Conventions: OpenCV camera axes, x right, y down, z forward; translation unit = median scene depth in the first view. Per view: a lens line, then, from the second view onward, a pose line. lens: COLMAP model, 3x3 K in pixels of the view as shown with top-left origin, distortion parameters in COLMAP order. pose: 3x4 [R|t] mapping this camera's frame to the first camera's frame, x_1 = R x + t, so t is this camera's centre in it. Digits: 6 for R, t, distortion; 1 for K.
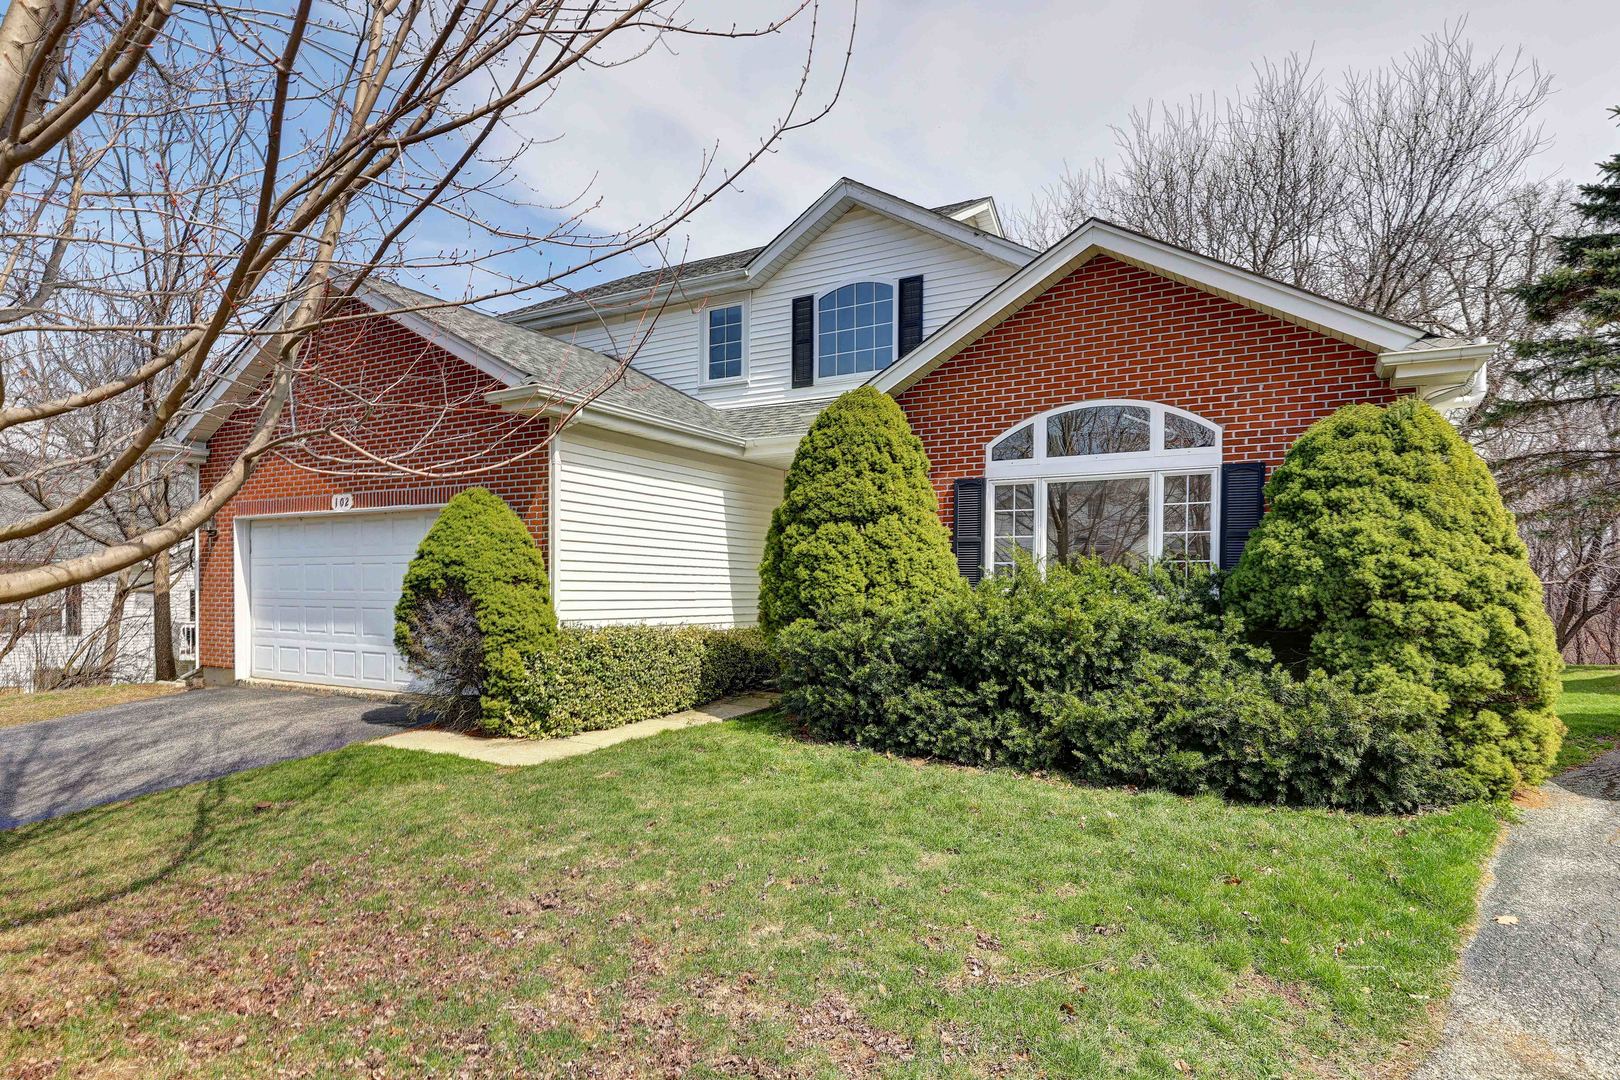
lens RADIAL K [[857.4, 0, 810.7], [0, 857.4, 610.7], [0, 0, 1]] dist [0.002346, 0.000190]
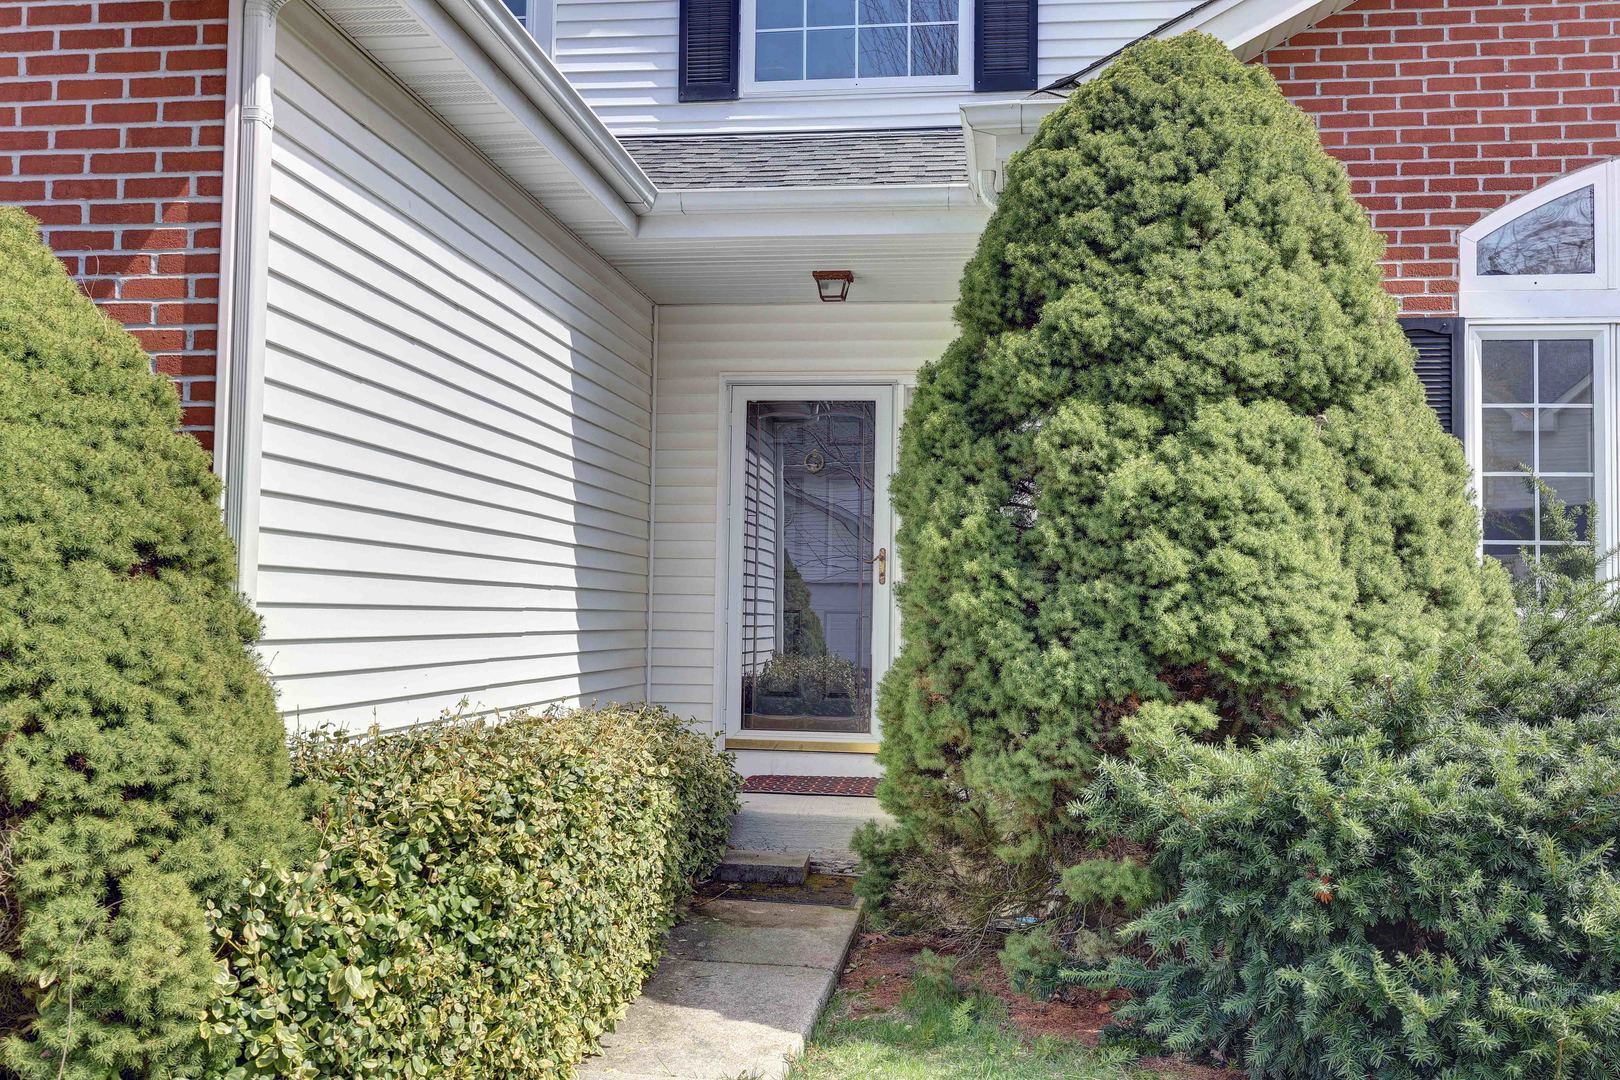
lens RADIAL K [[1415.6, 0, 810.0], [0, 1415.6, 540.0], [0, 0, 1]] dist [0.001542, 0.007781]
pose [[0.923731, 0.026035, 0.382155, -0.324171], [-0.000086, 0.997701, -0.067763, -0.014966], [-0.383041, 0.062562, 0.921610, 0.579509]]
